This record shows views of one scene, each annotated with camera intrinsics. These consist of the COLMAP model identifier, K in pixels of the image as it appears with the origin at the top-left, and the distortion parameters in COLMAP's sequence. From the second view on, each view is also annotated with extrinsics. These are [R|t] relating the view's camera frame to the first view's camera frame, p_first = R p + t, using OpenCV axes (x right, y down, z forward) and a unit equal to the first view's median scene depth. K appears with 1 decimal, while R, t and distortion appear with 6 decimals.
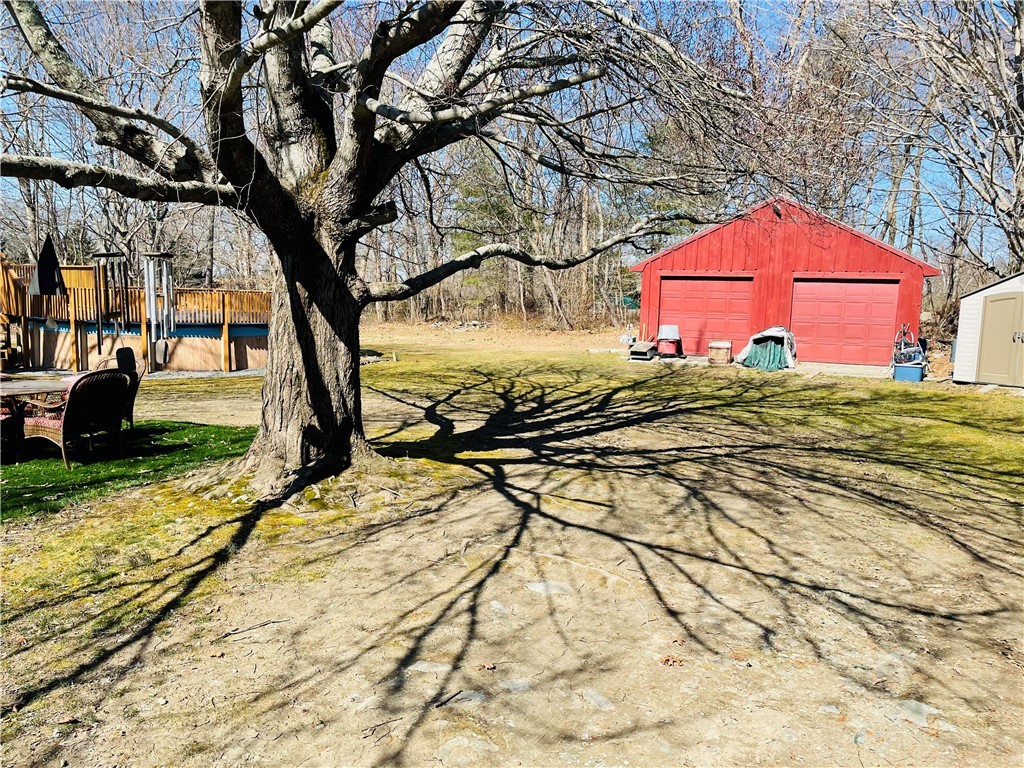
lens RADIAL K [[763.2, 0, 513.0], [0, 763.2, 382.9], [0, 0, 1]] dist [0.045737, -0.033407]
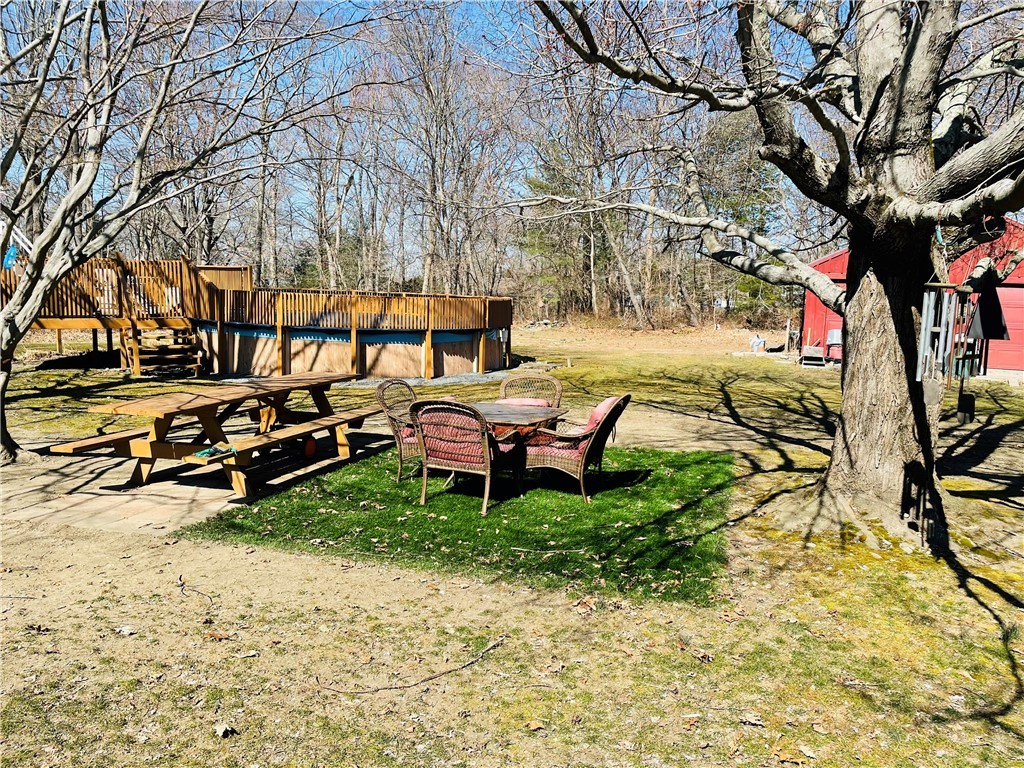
lens RADIAL K [[763.2, 0, 511.1], [0, 763.2, 385.2], [0, 0, 1]] dist [0.045737, -0.033407]
pose [[0.999866, 0.003075, 0.016109, -0.287734], [-0.003236, 0.999945, 0.009982, -0.016864], [-0.016078, -0.010033, 0.999820, 0.031338]]
